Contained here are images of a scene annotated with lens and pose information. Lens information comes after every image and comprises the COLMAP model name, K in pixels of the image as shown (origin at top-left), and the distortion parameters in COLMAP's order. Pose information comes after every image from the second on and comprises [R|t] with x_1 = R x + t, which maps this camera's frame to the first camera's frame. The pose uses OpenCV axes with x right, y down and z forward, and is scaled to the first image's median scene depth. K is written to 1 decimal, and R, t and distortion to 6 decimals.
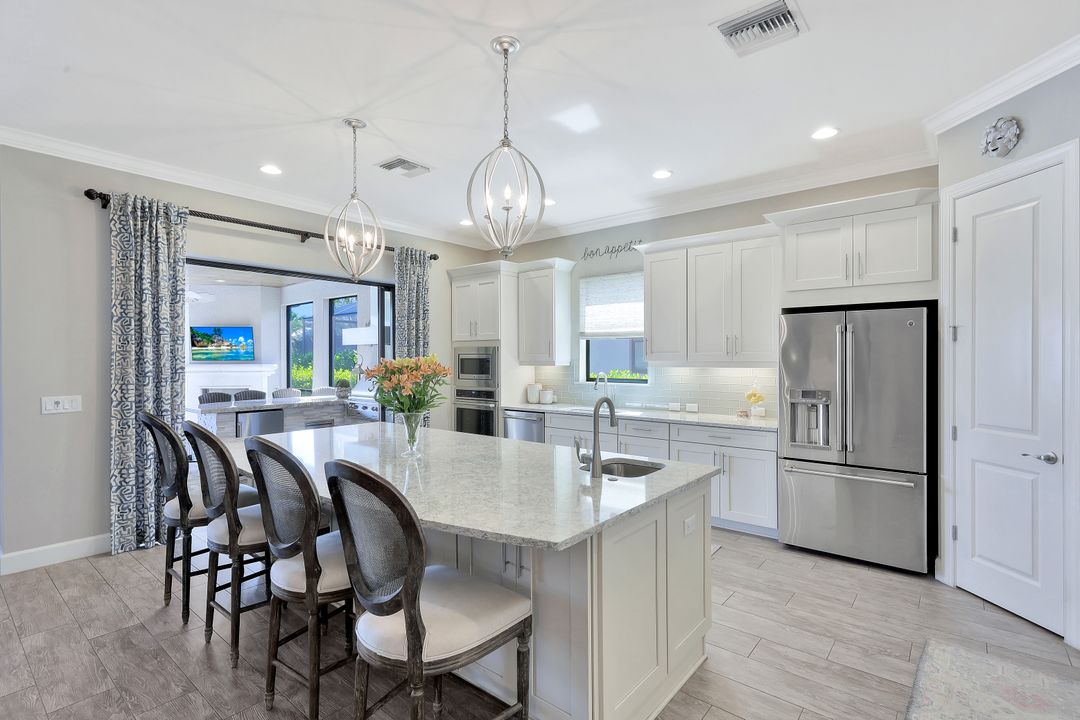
lens RADIAL K [[511.3, 0, 538.2], [0, 511.3, 371.3], [0, 0, 1]] dist [0.005378, 0.000409]
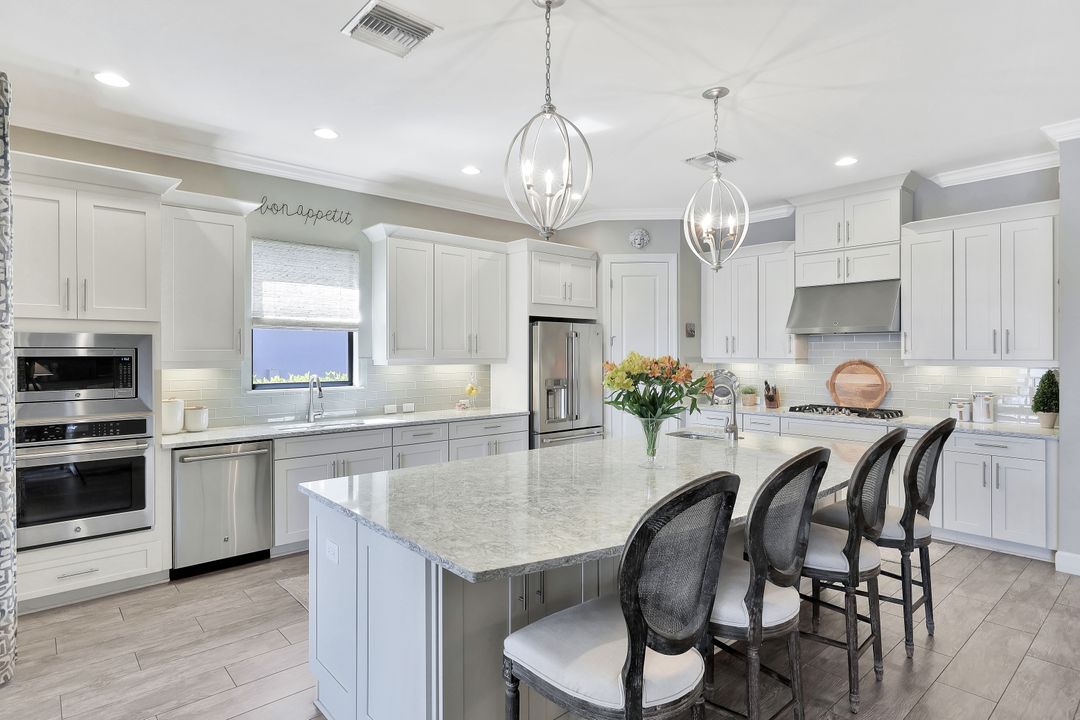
lens RADIAL K [[574.8, 0, 532.5], [0, 574.8, 356.0], [0, 0, 1]] dist [0.002924, 0.000289]
pose [[0.162446, -0.000783, 0.986717, -0.874197], [0.027403, 0.999618, -0.003718, -0.017518], [-0.986337, 0.027643, 0.162405, 0.735583]]
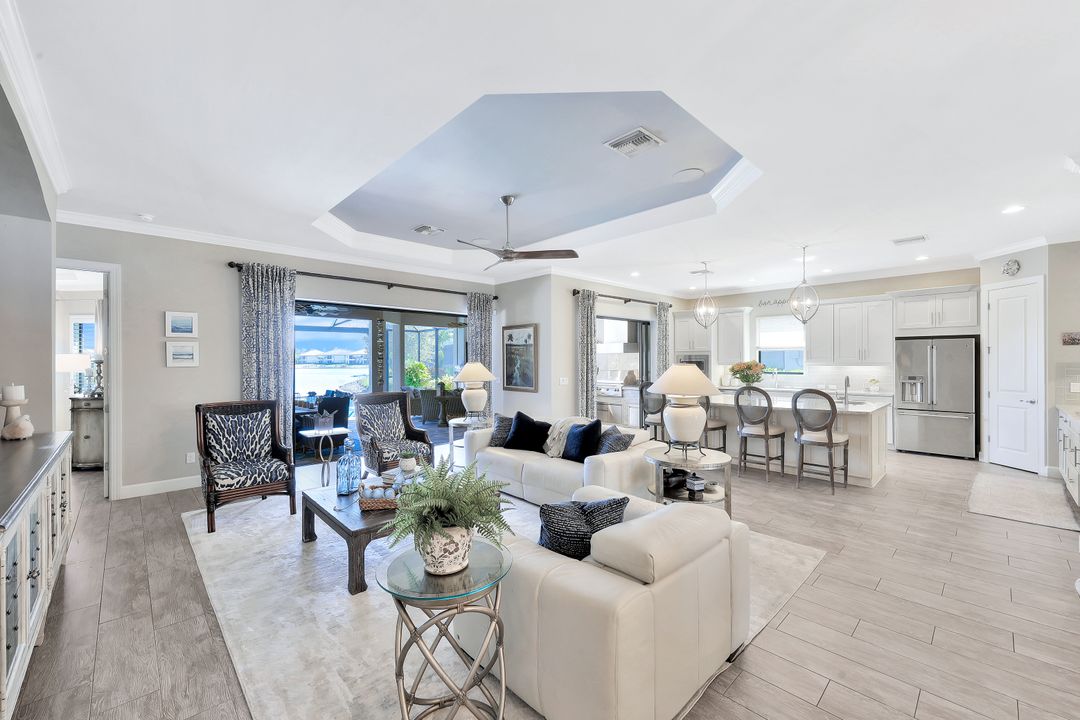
lens RADIAL K [[431.0, 0, 536.9], [0, 431.0, 370.1], [0, 0, 1]] dist [-0.000400, -0.000192]
pose [[0.992593, 0.002046, -0.121468, -0.713267], [-0.002333, 0.999995, -0.002217, 0.016897], [0.121463, 0.002484, 0.992593, -0.858908]]
